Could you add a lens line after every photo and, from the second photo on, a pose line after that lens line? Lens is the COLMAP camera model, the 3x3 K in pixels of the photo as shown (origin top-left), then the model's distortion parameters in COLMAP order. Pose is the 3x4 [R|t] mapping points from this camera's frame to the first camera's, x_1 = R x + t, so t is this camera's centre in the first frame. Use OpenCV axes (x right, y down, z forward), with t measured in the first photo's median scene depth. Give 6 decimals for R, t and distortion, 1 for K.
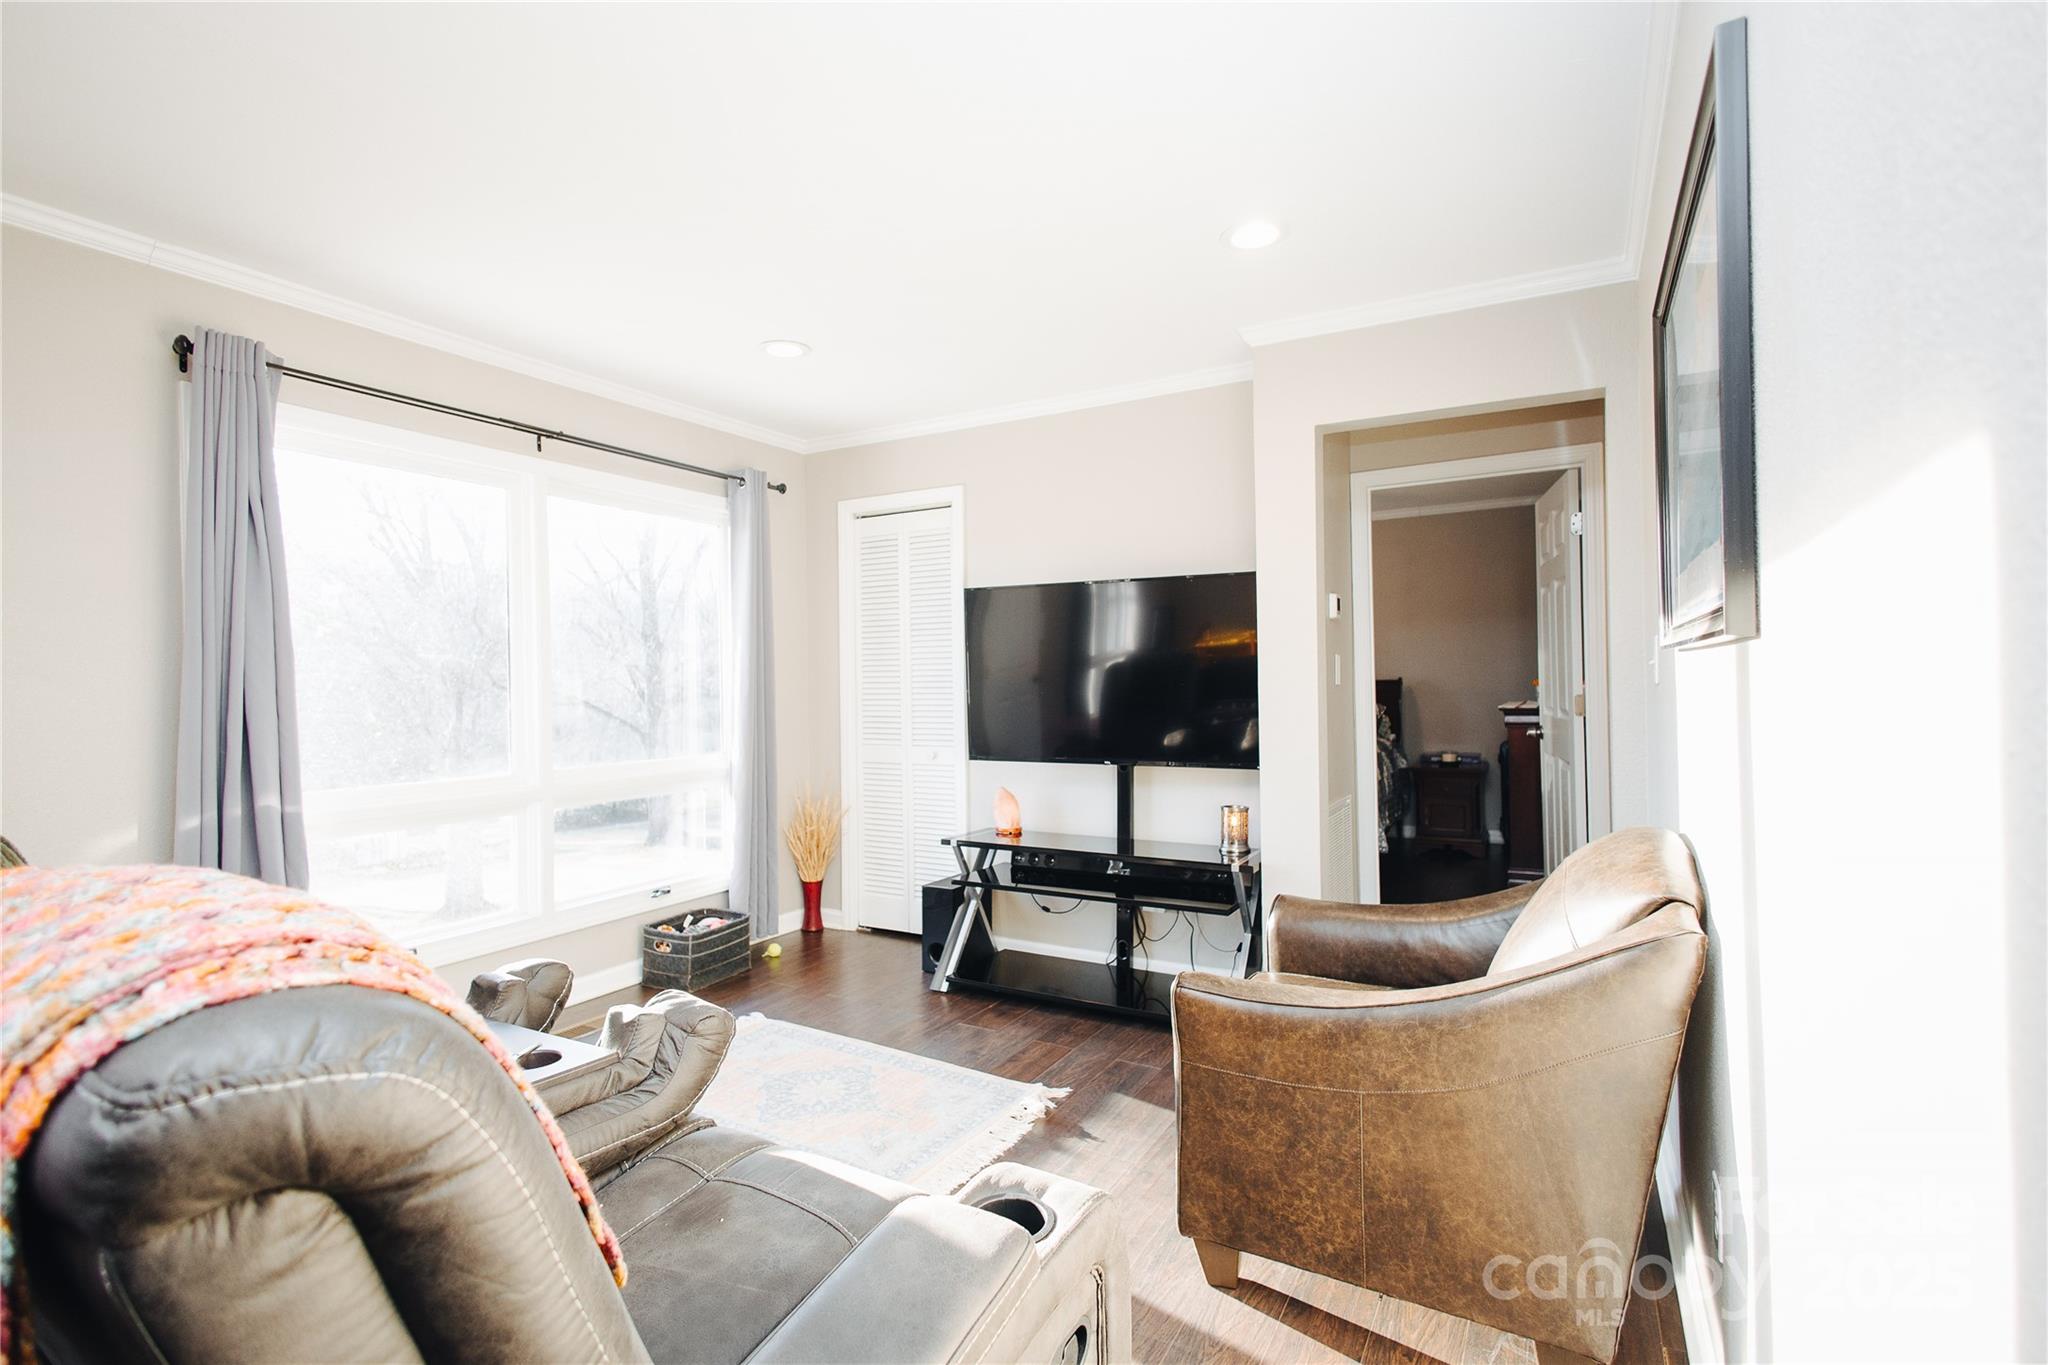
lens RADIAL K [[945.0, 0, 1000.0], [0, 945.0, 678.5], [0, 0, 1]] dist [0.011876, -0.003545]
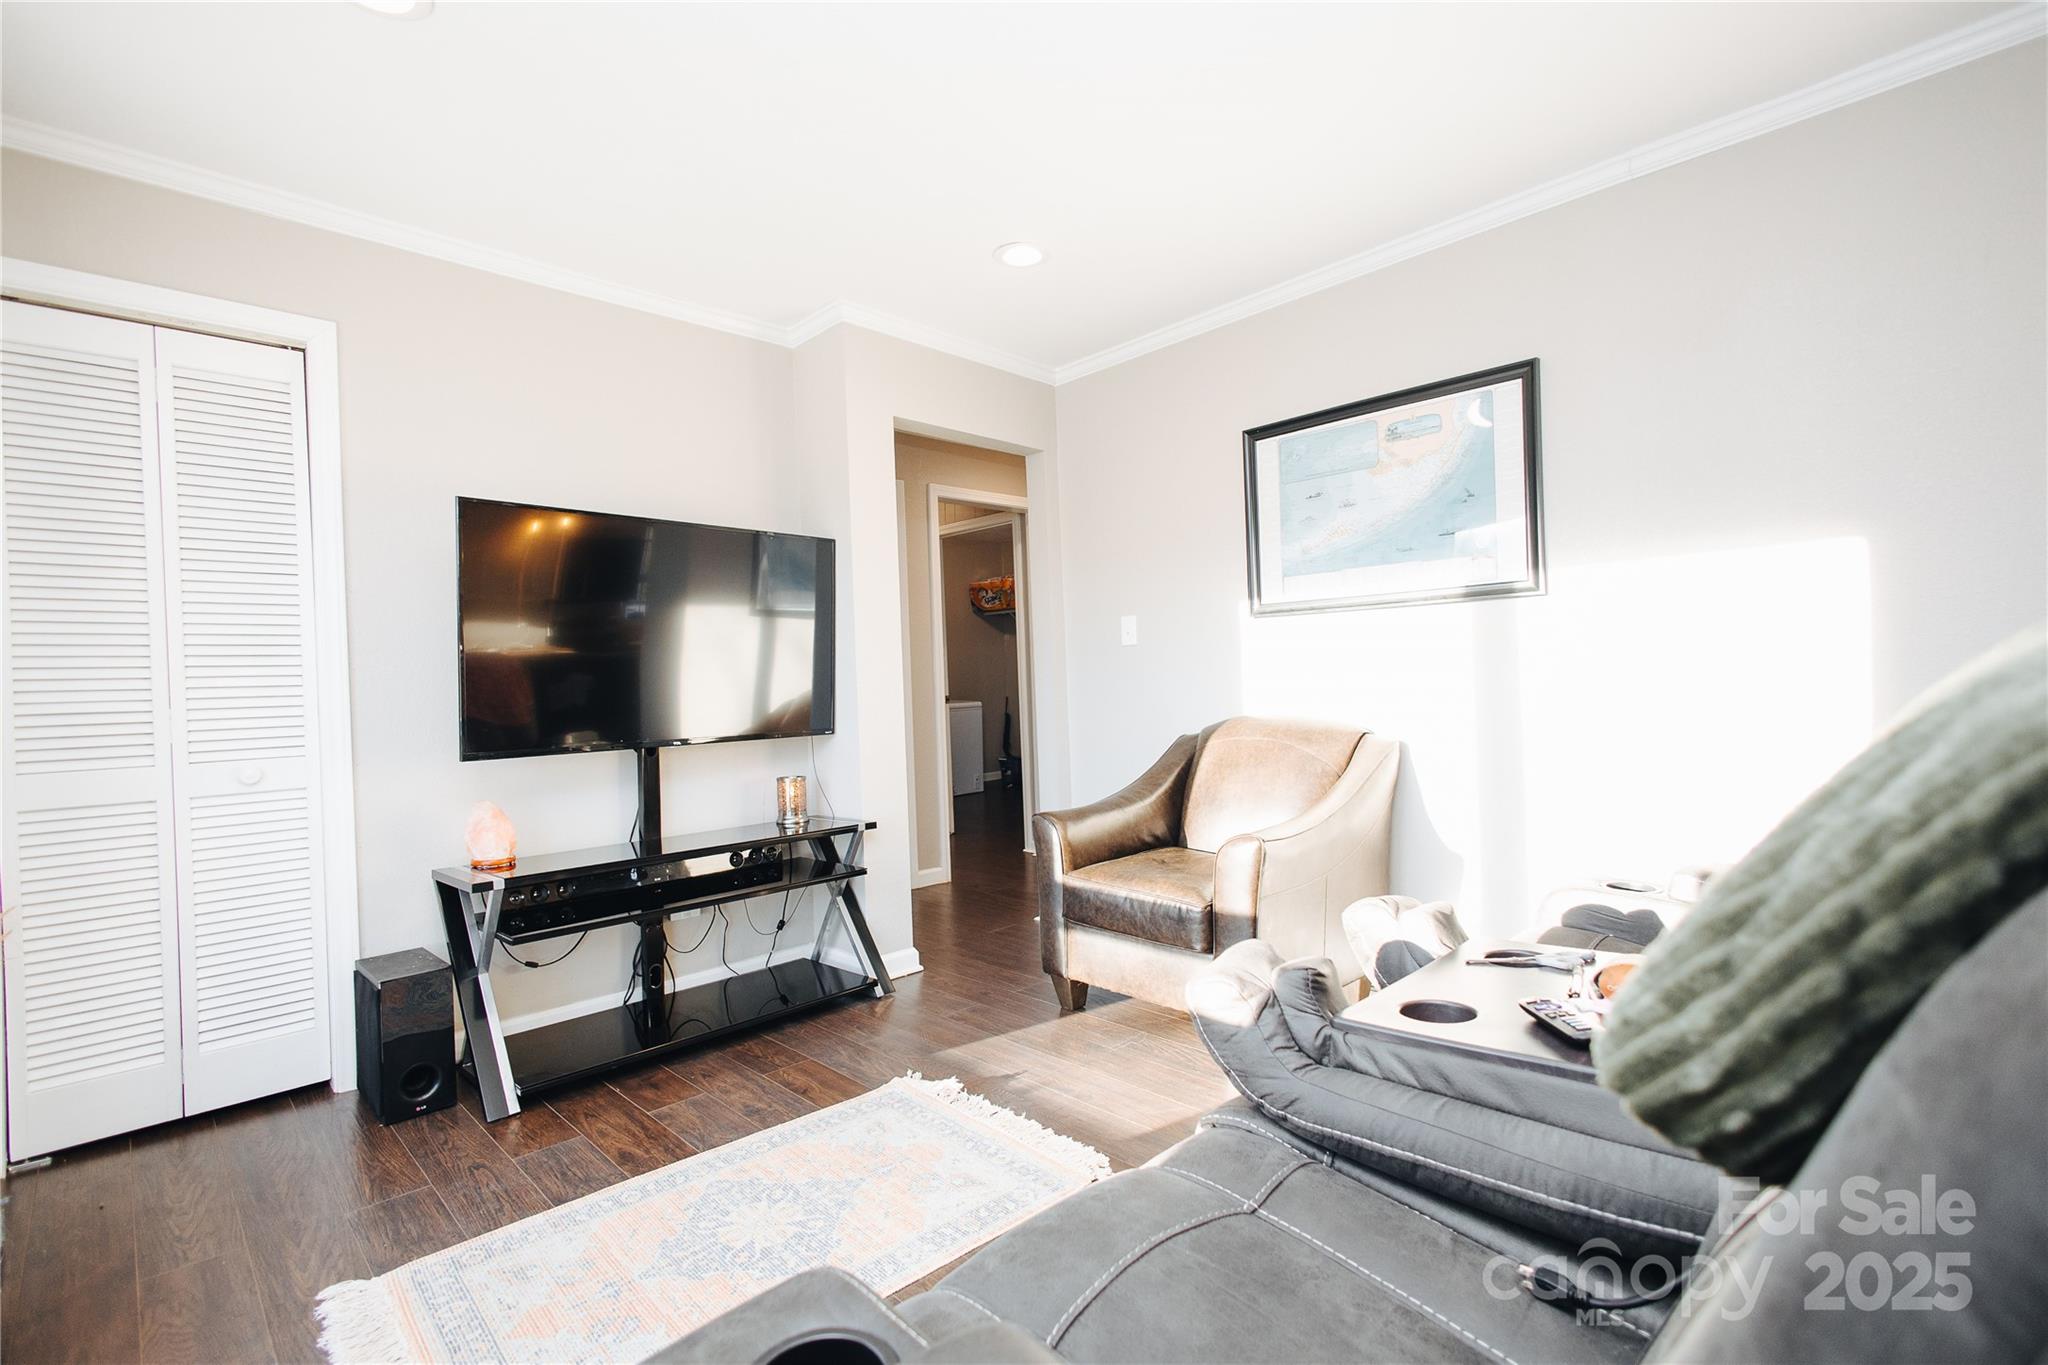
lens RADIAL K [[945.0, 0, 1027.5], [0, 945.0, 678.3], [0, 0, 1]] dist [0.011876, -0.003545]
pose [[0.261229, 0.007226, 0.965250, -0.793898], [0.026325, 0.999547, -0.014607, 0.069429], [-0.964918, 0.029226, 0.260921, 0.642616]]
